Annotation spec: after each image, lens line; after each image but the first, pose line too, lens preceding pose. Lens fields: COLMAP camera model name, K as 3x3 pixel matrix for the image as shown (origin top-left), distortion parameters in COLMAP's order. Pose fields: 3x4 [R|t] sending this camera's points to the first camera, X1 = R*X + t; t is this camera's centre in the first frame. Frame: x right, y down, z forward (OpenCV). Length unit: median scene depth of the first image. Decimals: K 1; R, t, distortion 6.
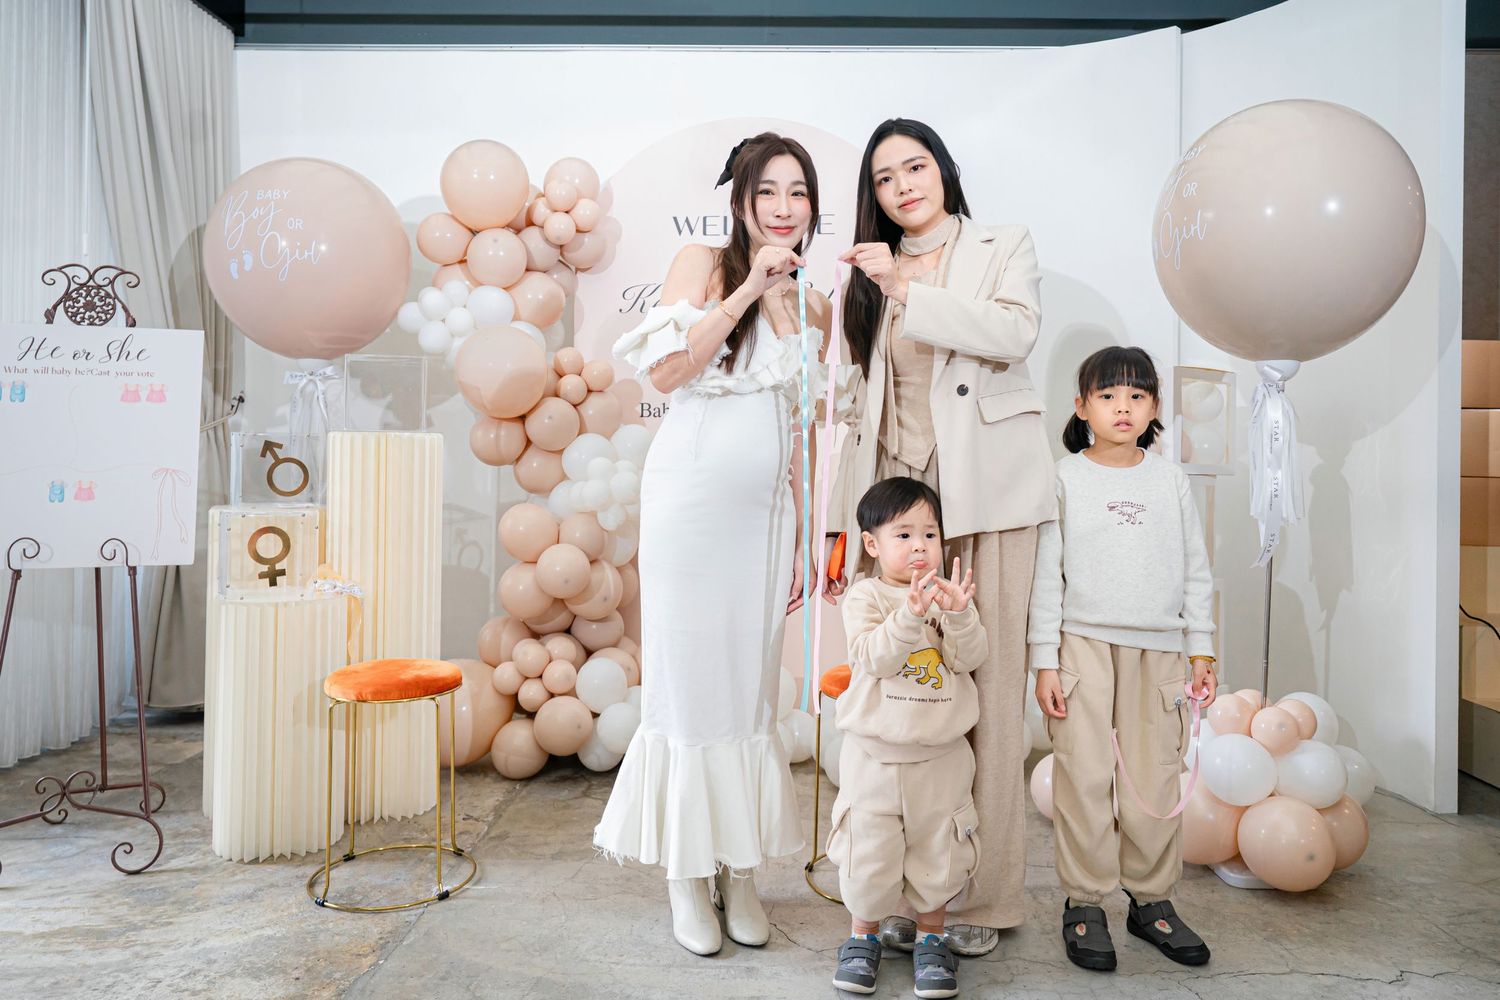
lens RADIAL K [[1184.9, 0, 732.0], [0, 1184.9, 447.1], [0, 0, 1]] dist [-0.011467, 0.004514]
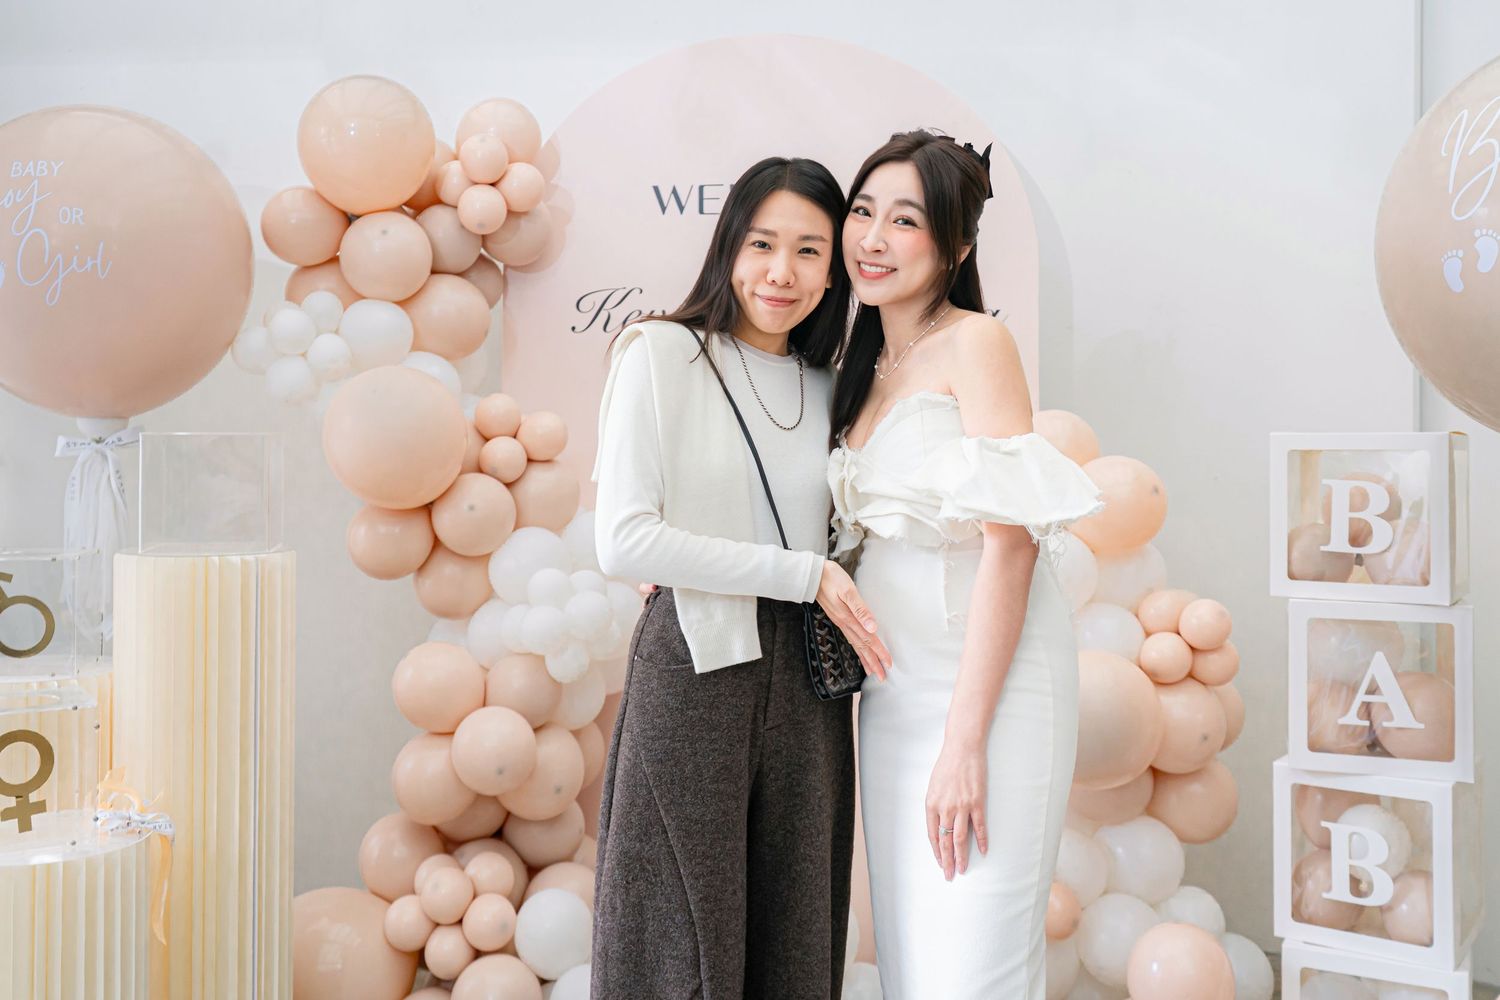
lens RADIAL K [[1590.7, 0, 695.8], [0, 1590.7, 374.7], [0, 0, 1]] dist [-0.004100, 0.000000]
pose [[0.999890, -0.003061, 0.014498, -0.046478], [0.003329, 0.999823, -0.018514, -0.086487], [-0.014439, 0.018560, 0.999723, 0.141143]]
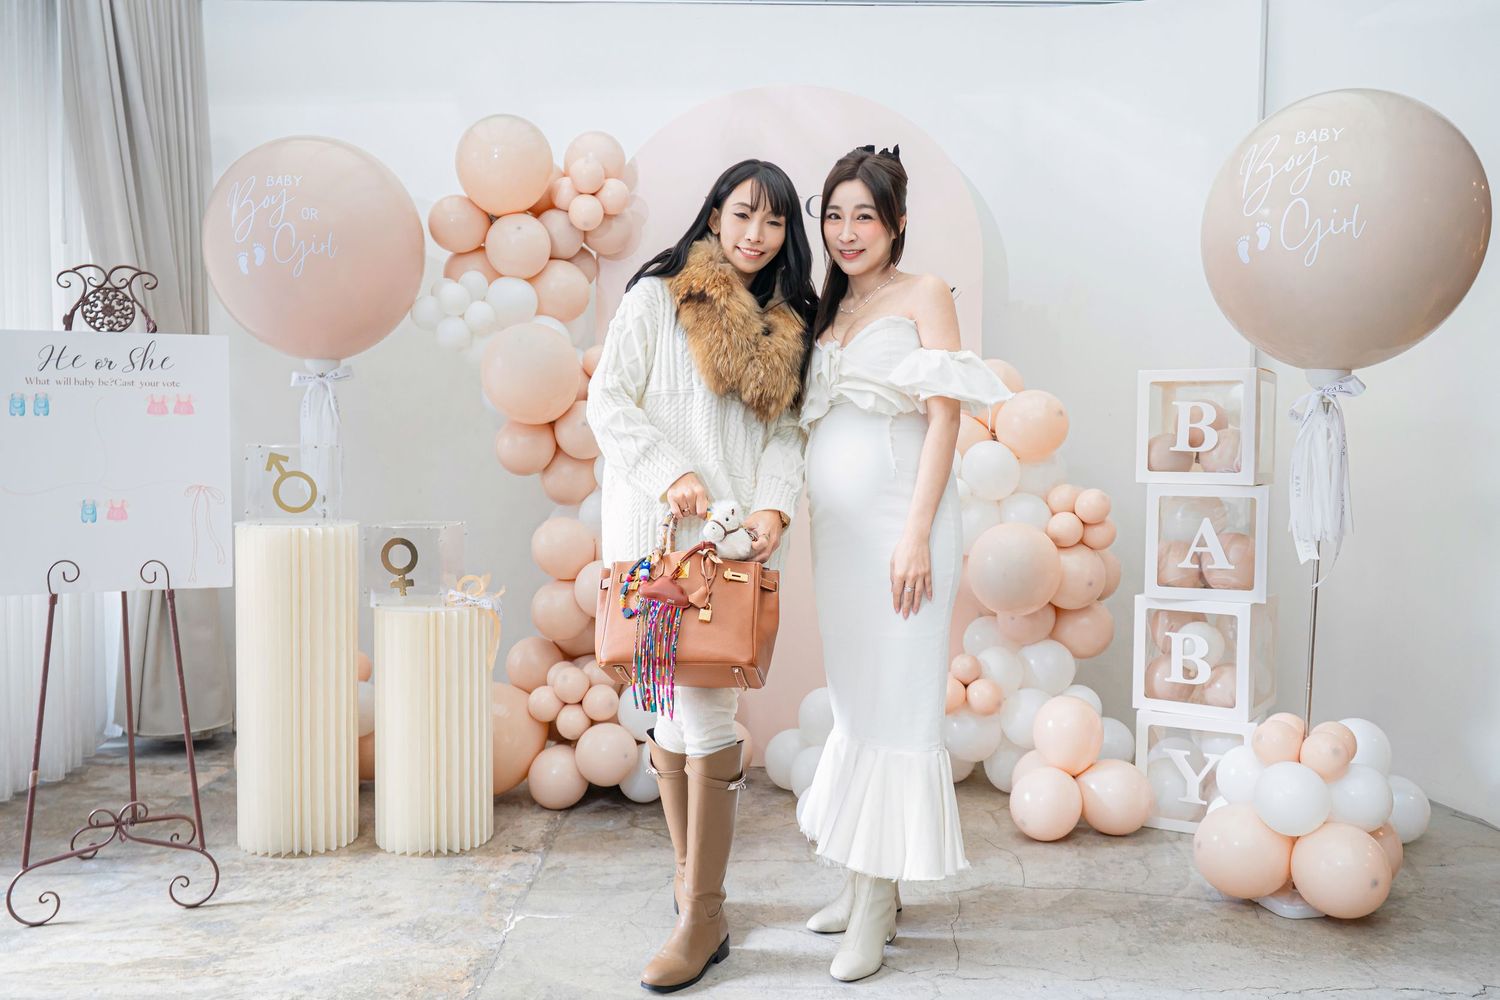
lens RADIAL K [[1444.0, 0, 703.1], [0, 1444.0, 510.3], [0, 0, 1]] dist [-0.012562, 0.012467]
pose [[0.999699, -0.002409, 0.024429, -0.093650], [0.000856, 0.997988, 0.063404, -0.030473], [-0.024533, -0.063364, 0.997689, -0.135717]]
